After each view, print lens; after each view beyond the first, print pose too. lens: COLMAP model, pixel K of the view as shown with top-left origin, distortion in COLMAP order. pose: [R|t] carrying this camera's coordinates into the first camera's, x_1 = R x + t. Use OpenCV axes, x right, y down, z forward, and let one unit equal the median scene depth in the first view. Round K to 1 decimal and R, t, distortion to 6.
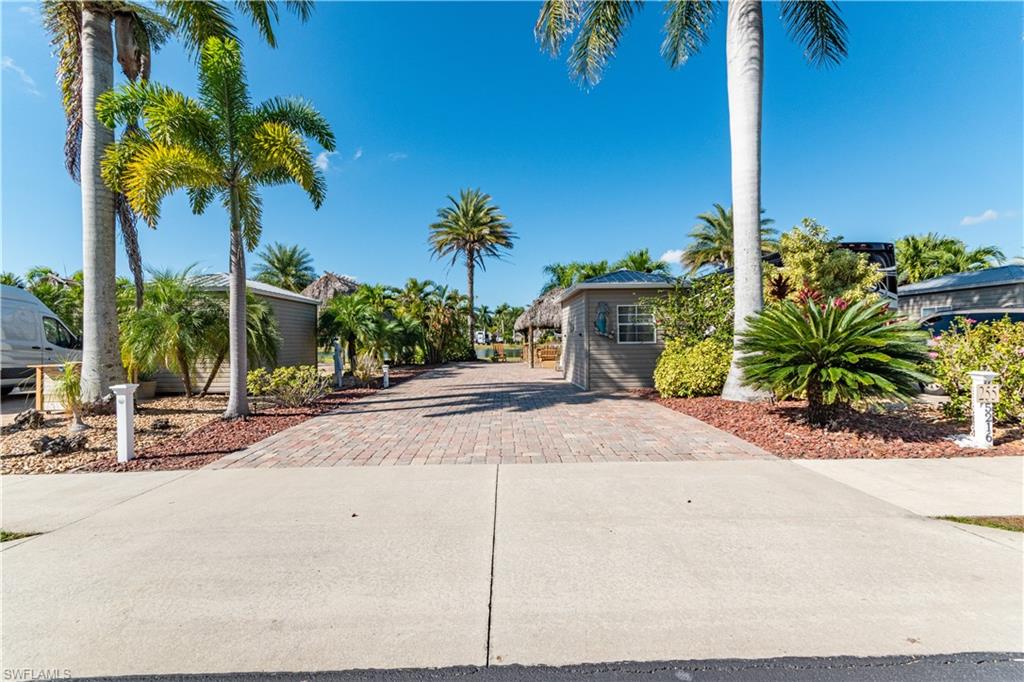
lens RADIAL K [[464.4, 0, 524.9], [0, 464.4, 332.1], [0, 0, 1]] dist [0.002367, 0.001494]
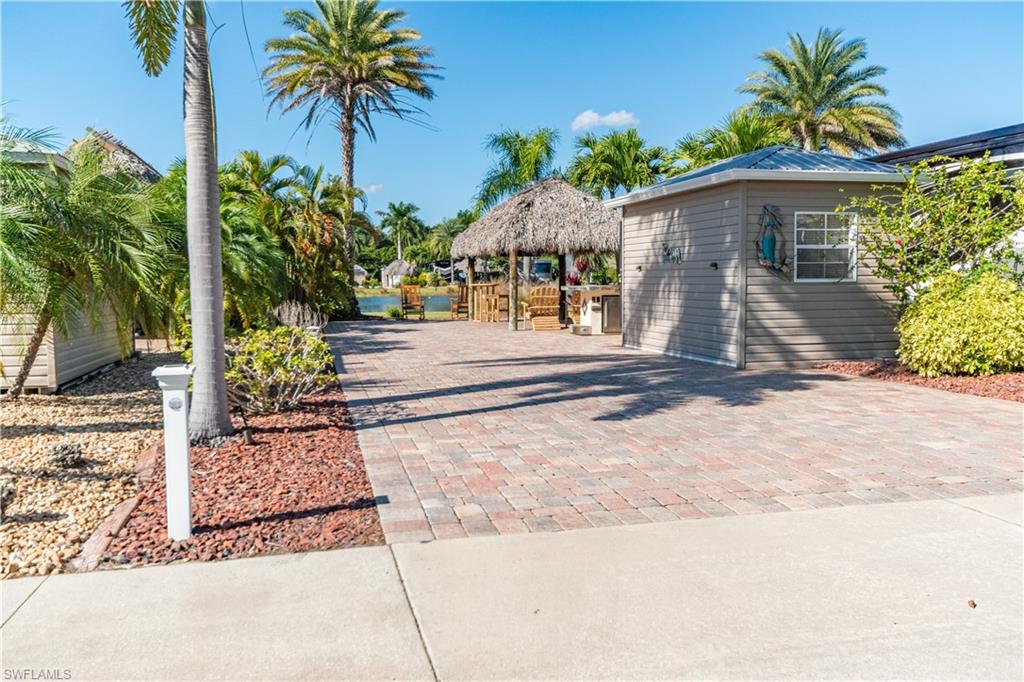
lens RADIAL K [[873.8, 0, 548.5], [0, 873.8, 322.6], [0, 0, 1]] dist [0.012067, -0.034617]
pose [[0.975601, -0.008810, 0.219376, -0.137507], [-0.005546, 0.997887, 0.064736, 0.003250], [-0.219482, -0.064373, 0.973490, 0.024475]]
